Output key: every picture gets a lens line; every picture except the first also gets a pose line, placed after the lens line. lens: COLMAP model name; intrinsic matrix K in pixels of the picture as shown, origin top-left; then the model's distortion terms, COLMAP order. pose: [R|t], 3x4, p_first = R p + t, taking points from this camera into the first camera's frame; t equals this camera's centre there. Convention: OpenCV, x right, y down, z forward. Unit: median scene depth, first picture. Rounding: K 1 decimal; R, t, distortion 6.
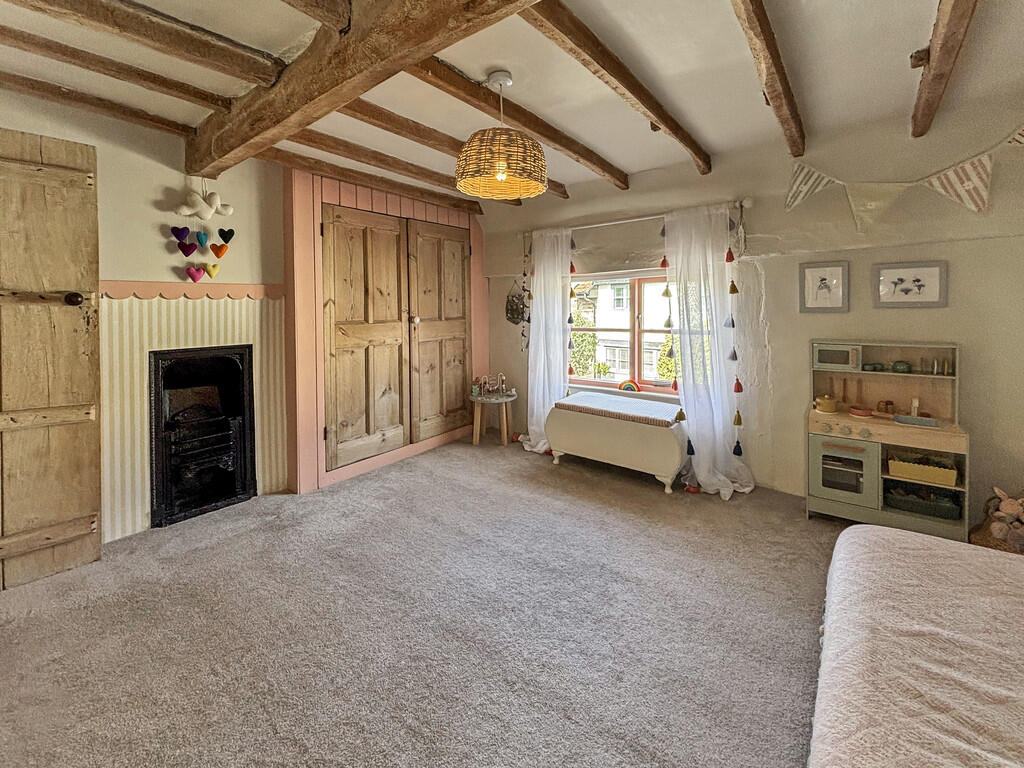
lens RADIAL K [[435.7, 0, 512.5], [0, 435.7, 307.8], [0, 0, 1]] dist [-0.000402, -0.000082]
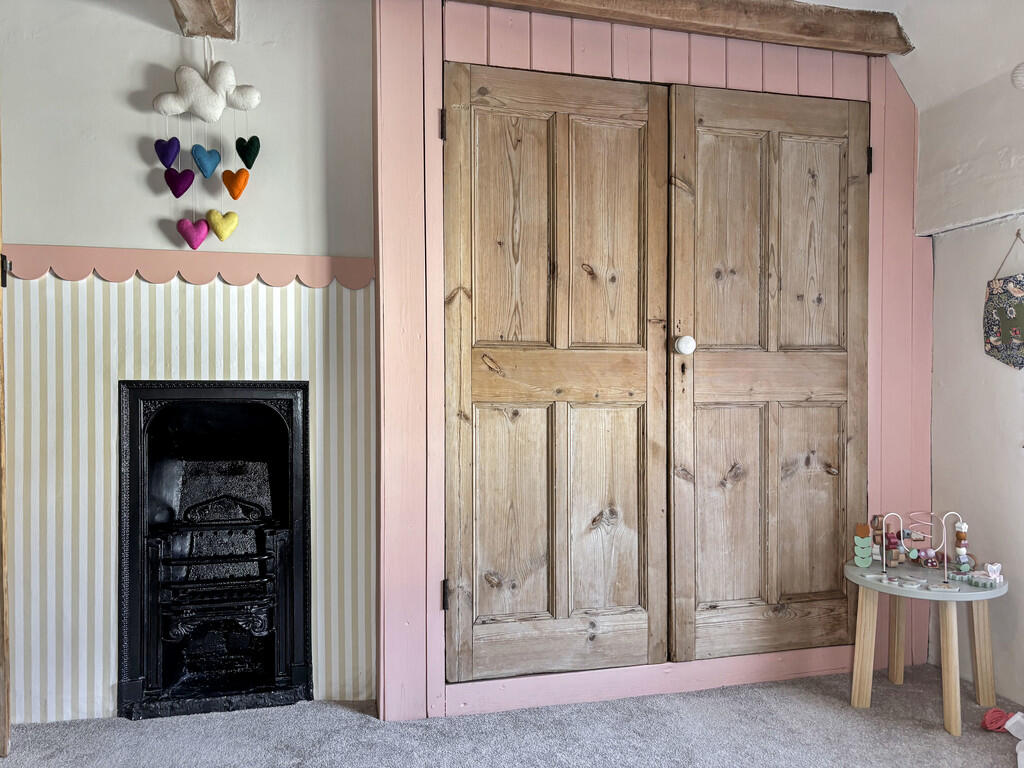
lens RADIAL K [[772.6, 0, 512.0], [0, 772.6, 384.0], [0, 0, 1]] dist [0.074401, -0.096803]
pose [[0.787633, 0.019128, -0.615848, 0.089943], [-0.015154, 0.999817, 0.011672, 0.061962], [0.615959, 0.000139, 0.787778, 0.394027]]
